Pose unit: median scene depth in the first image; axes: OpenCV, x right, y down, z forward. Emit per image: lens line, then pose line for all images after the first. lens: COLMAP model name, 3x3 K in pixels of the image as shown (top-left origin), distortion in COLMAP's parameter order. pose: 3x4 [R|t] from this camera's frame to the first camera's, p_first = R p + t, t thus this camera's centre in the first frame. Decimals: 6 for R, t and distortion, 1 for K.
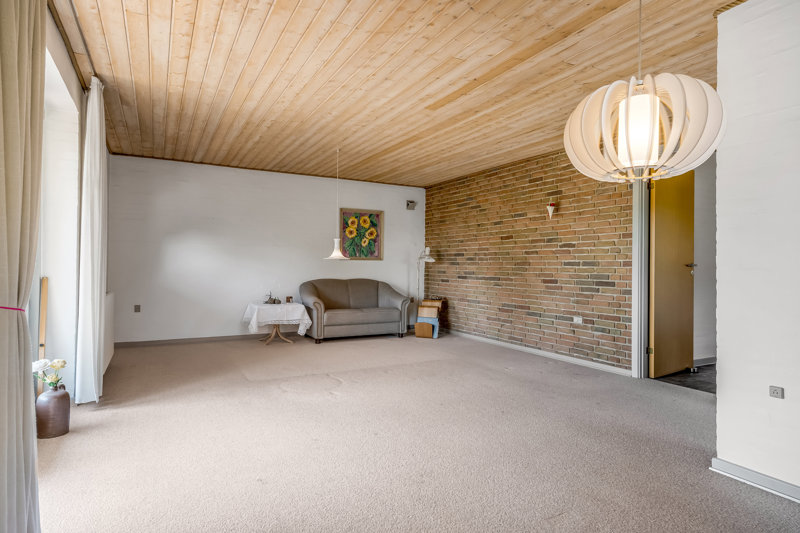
lens RADIAL K [[475.9, 0, 401.8], [0, 475.9, 262.3], [0, 0, 1]] dist [0.000611, 0.001622]
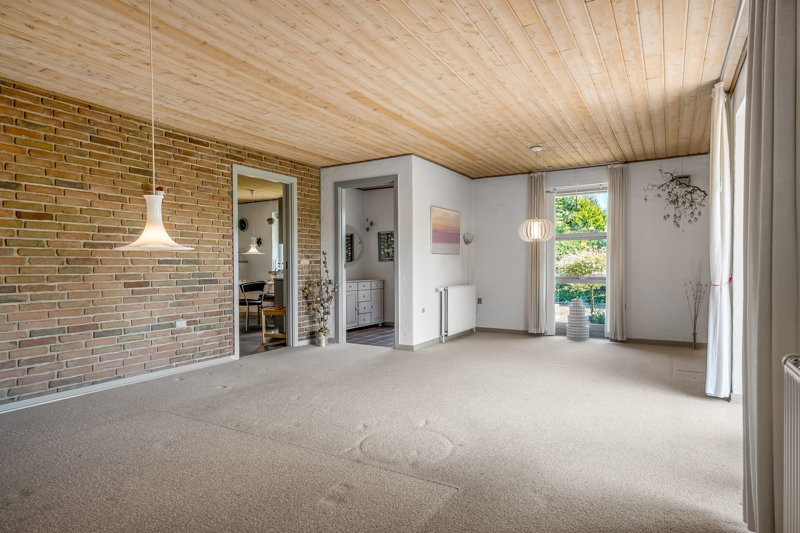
lens RADIAL K [[475.9, 0, 401.0], [0, 475.9, 271.8], [0, 0, 1]] dist [0.000611, 0.001622]
pose [[-0.551939, -0.016811, 0.833715, -0.605583], [-0.005599, 0.999849, 0.016454, 0.004806], [-0.833866, 0.004413, -0.551949, 1.135091]]
